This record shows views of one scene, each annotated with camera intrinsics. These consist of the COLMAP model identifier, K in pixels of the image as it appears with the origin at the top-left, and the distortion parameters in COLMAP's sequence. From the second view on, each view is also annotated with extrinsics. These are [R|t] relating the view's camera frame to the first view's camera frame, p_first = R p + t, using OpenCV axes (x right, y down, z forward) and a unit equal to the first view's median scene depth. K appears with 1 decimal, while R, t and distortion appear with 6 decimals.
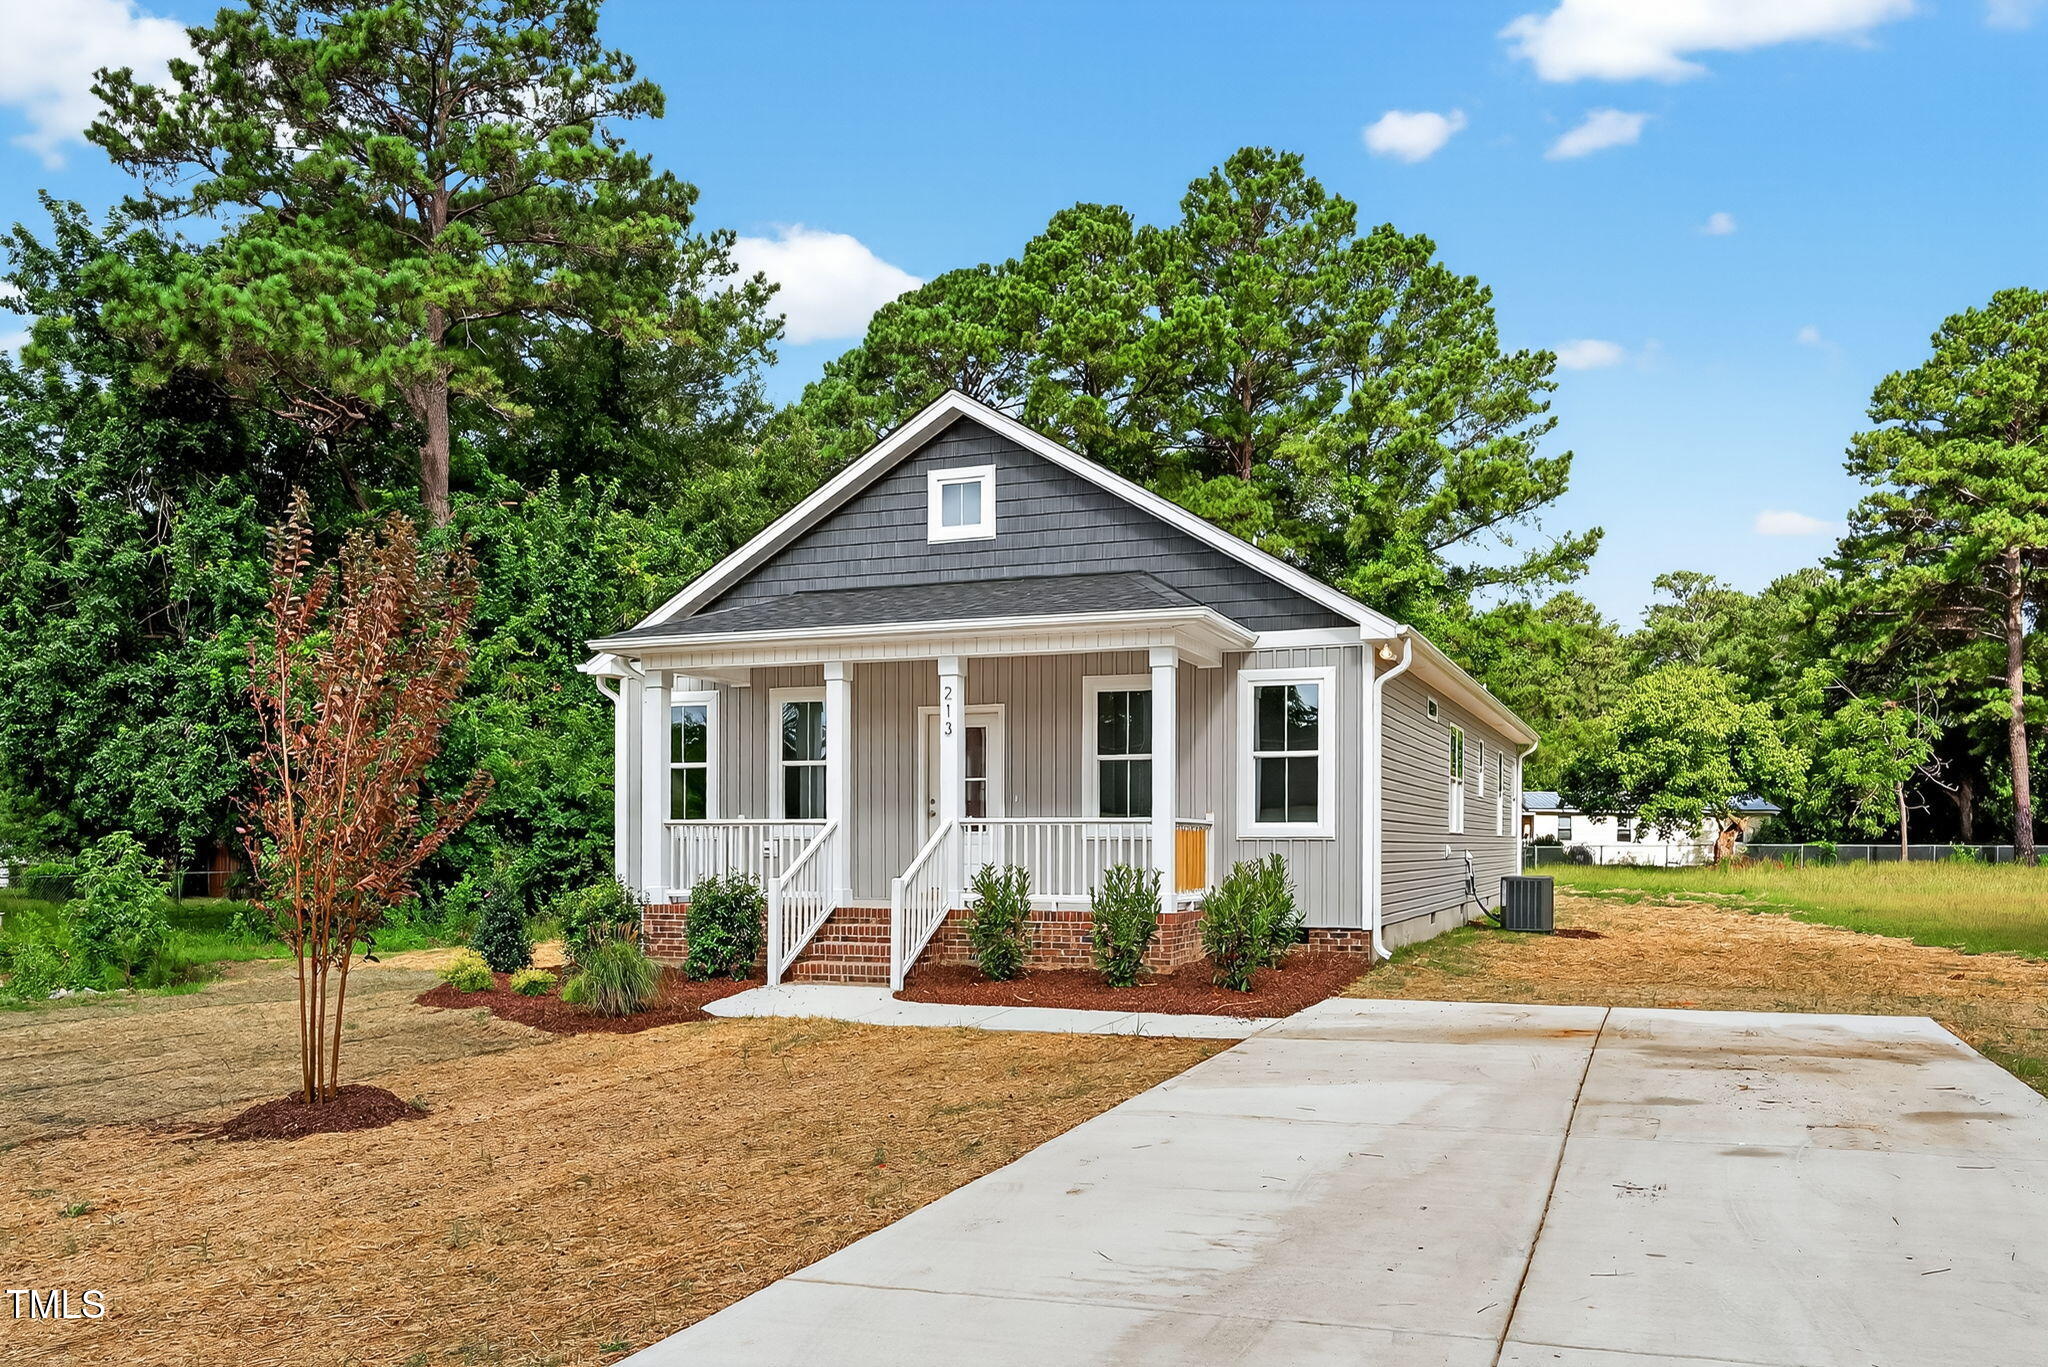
lens RADIAL K [[1892.9, 0, 1024.0], [0, 1892.9, 683.5], [0, 0, 1]] dist [0.050869, 0.007447]
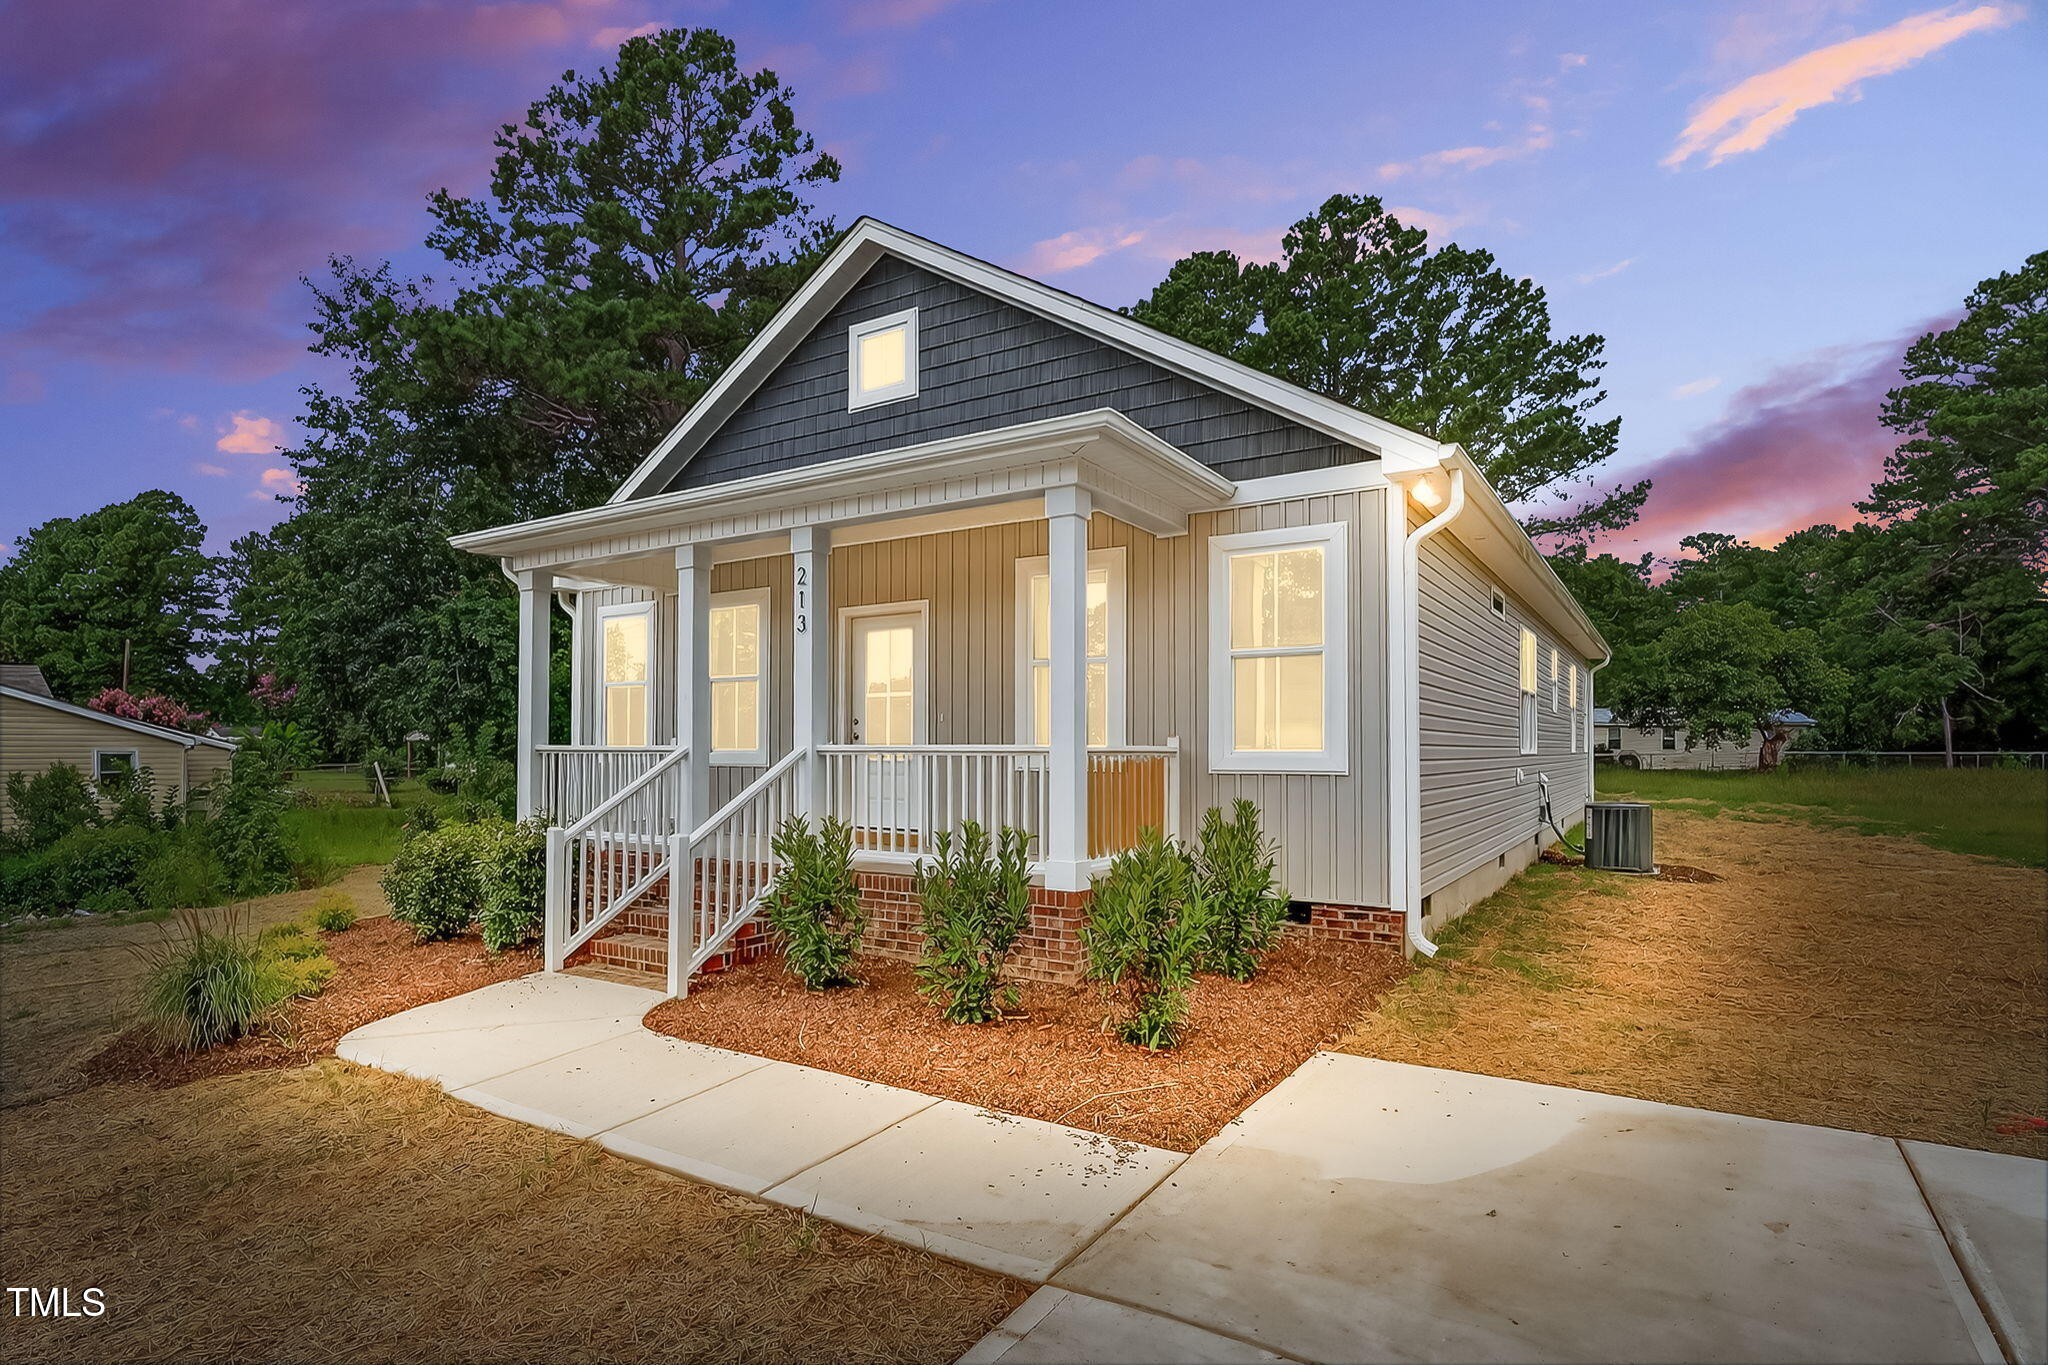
lens RADIAL K [[1059.7, 0, 1024.0], [0, 1059.7, 682.5], [0, 0, 1]] dist [0.002134, -0.000718]
pose [[0.978726, -0.014434, -0.204663, 0.062448], [0.019878, 0.999501, 0.024568, 0.018275], [0.204206, -0.028113, 0.978524, 0.294136]]
